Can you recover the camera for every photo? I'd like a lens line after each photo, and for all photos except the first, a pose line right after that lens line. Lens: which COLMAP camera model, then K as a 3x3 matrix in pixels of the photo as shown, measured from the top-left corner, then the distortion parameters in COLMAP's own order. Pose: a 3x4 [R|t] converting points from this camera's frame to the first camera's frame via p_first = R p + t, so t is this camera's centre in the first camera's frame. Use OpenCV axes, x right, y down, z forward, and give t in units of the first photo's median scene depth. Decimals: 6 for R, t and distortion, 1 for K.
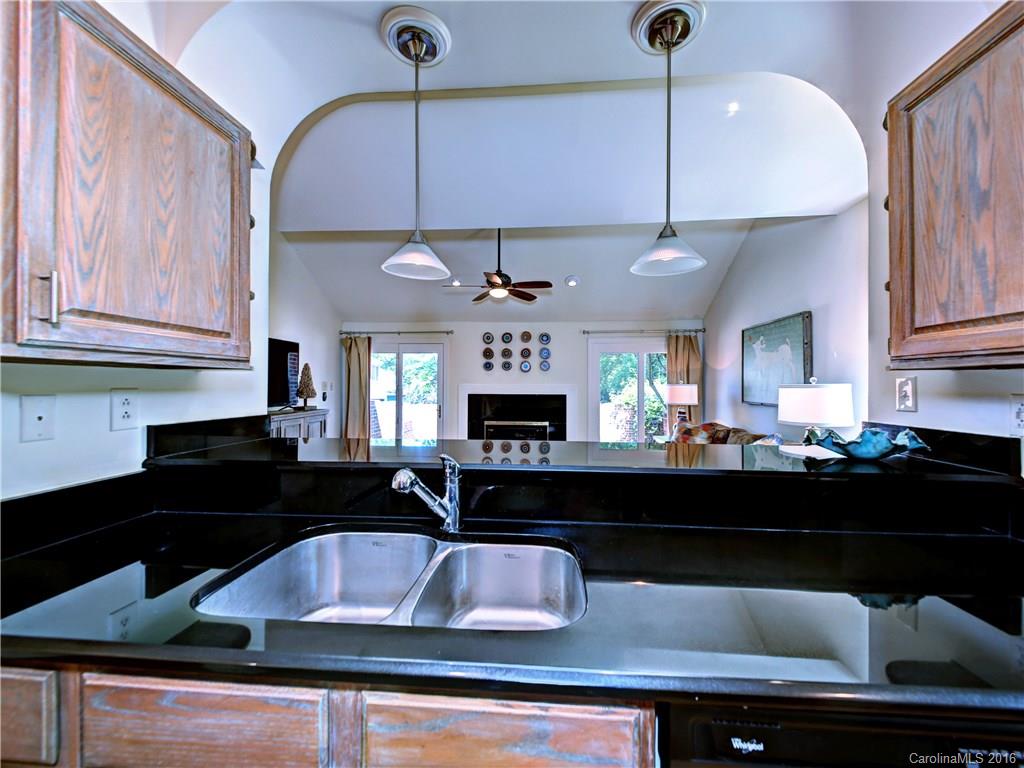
lens RADIAL K [[403.7, 0, 501.8], [0, 403.7, 381.9], [0, 0, 1]] dist [-0.001236, -0.000082]
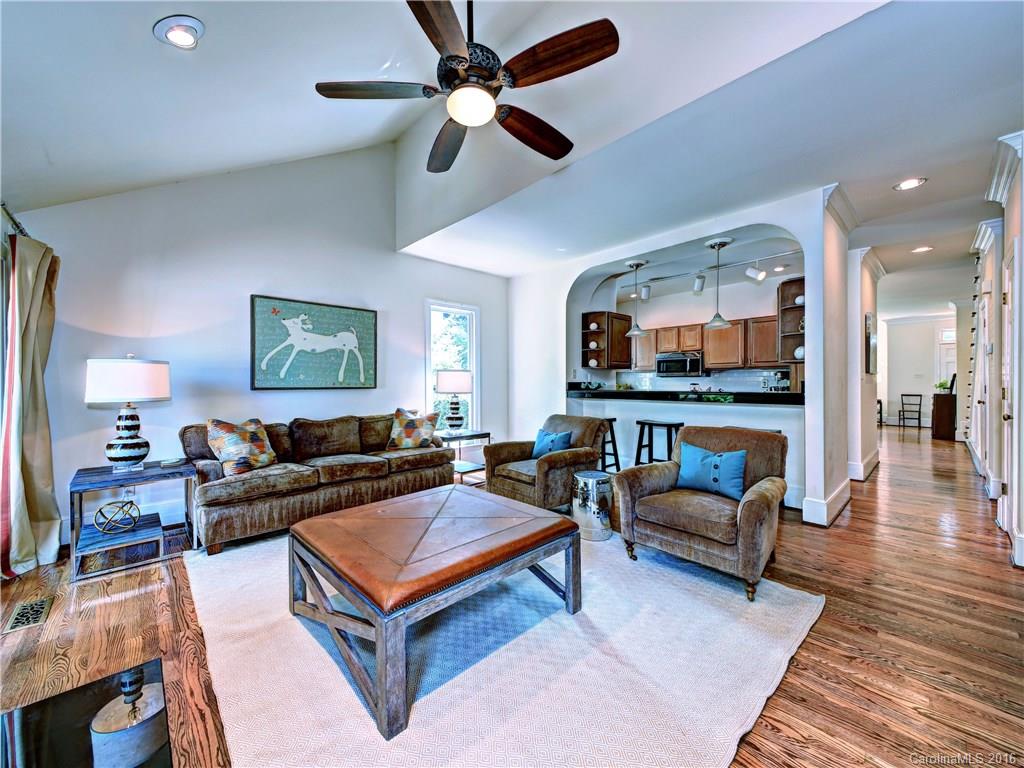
lens RADIAL K [[398.5, 0, 500.4], [0, 398.5, 384.6], [0, 0, 1]] dist [0.037346, -0.013378]
pose [[-0.750880, -0.016431, 0.660234, -0.237676], [-0.011677, 0.999865, 0.011603, 0.023546], [-0.660335, 0.001003, -0.750971, 1.095119]]
